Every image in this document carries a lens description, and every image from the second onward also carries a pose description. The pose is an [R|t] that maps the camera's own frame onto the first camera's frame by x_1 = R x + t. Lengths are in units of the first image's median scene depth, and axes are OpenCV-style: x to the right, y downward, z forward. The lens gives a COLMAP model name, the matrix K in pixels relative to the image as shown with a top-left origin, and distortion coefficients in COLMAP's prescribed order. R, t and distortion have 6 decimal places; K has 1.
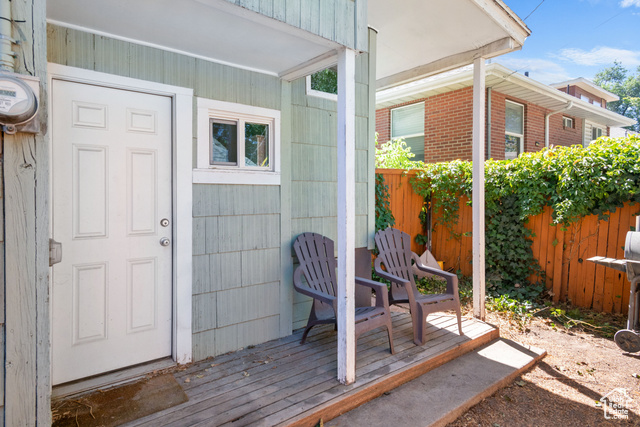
lens RADIAL K [[361.1, 0, 317.8], [0, 361.1, 199.4], [0, 0, 1]] dist [0.017243, -0.000323]
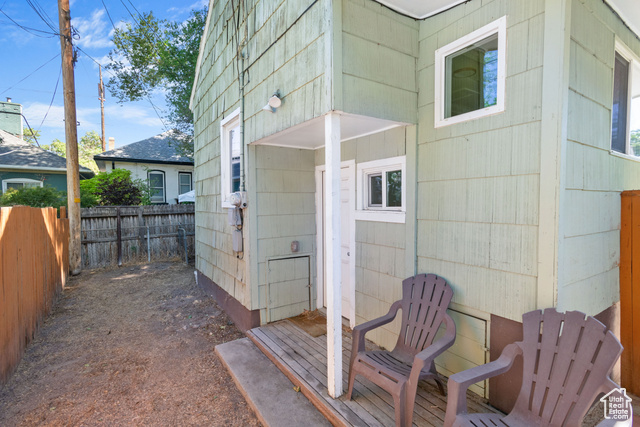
lens RADIAL K [[300.2, 0, 320.0], [0, 300.2, 213.5], [0, 0, 1]] dist [0.001224, 0.000143]
pose [[-0.068060, 0.045871, -0.996626, 0.633667], [0.005694, 0.998944, 0.045589, -0.087009], [0.997665, -0.002572, -0.068249, 0.617751]]
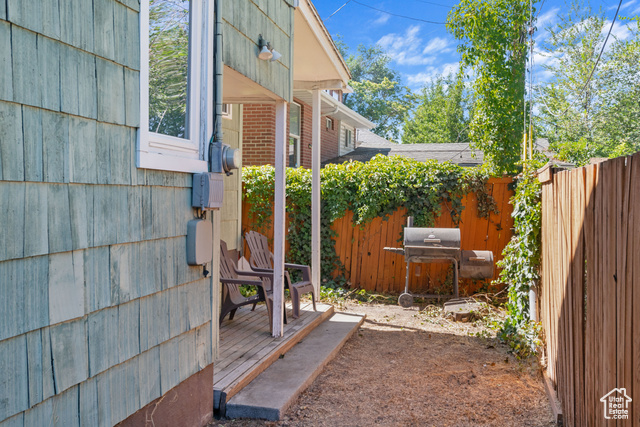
lens RADIAL K [[592.7, 0, 320.0], [0, 592.7, 213.5], [0, 0, 1]] dist [0.001837, 0.000085]
pose [[0.788058, -0.011422, 0.615495, -0.727783], [-0.001700, 0.999784, 0.020730, -0.013841], [-0.615599, -0.017383, 0.787868, -0.545257]]
